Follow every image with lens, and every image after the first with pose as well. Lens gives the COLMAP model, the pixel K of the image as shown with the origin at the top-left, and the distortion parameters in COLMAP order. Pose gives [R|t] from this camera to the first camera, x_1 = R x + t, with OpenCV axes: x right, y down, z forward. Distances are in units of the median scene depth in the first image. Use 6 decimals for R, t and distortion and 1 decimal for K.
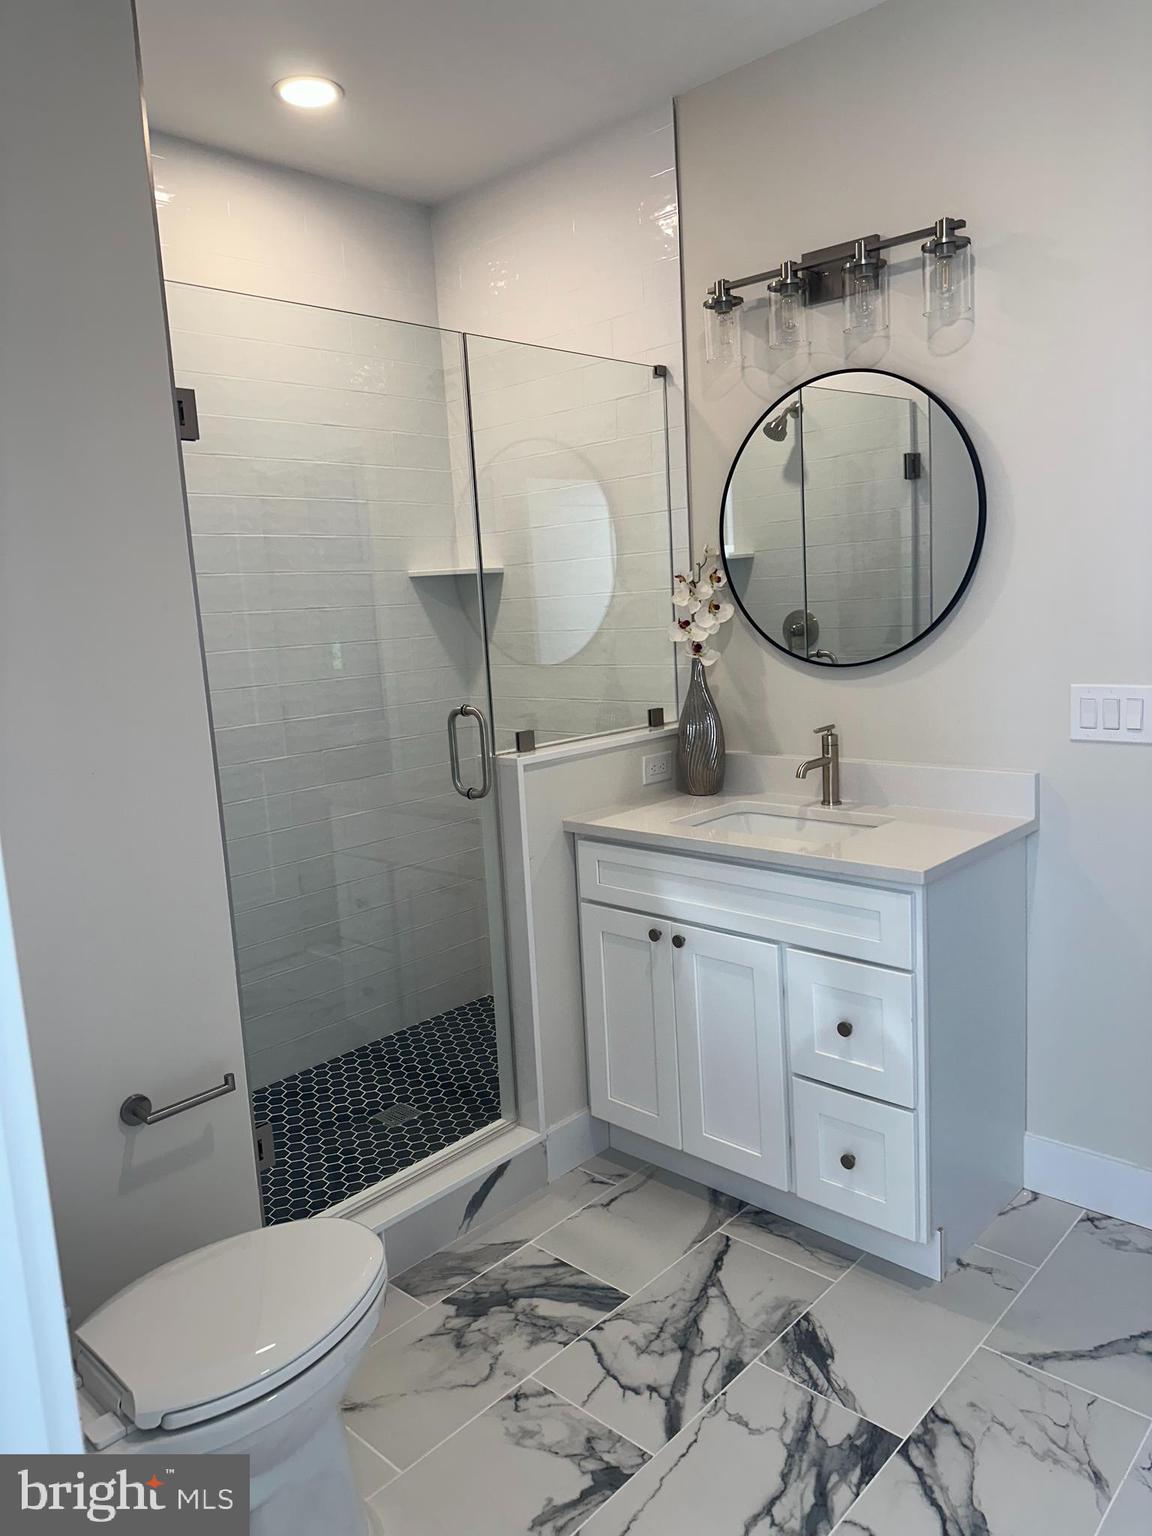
lens RADIAL K [[1081.8, 0, 570.7], [0, 1081.8, 756.9], [0, 0, 1]] dist [0.035899, -0.038484]
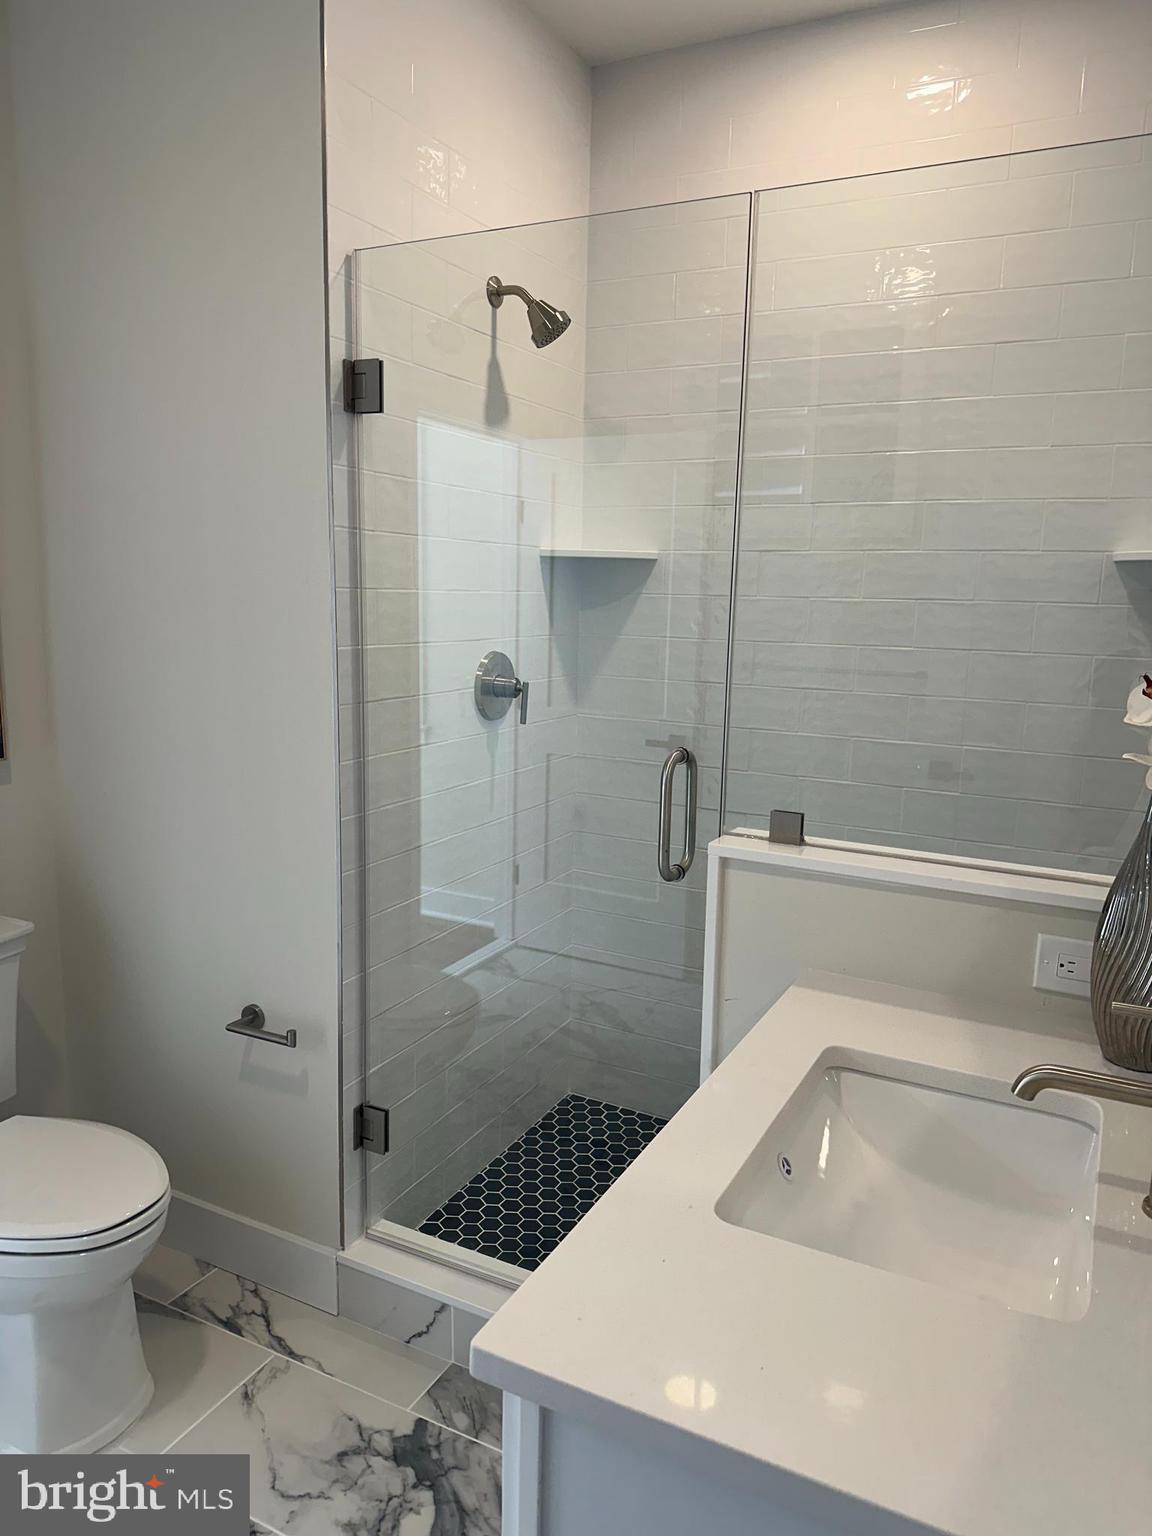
lens RADIAL K [[1081.8, 0, 570.7], [0, 1081.8, 756.9], [0, 0, 1]] dist [0.035899, -0.038484]
pose [[0.278886, 0.207954, -0.937538, 0.616491], [-0.173119, 0.971165, 0.163916, -0.163374], [0.944591, 0.116592, 0.306845, 0.806361]]
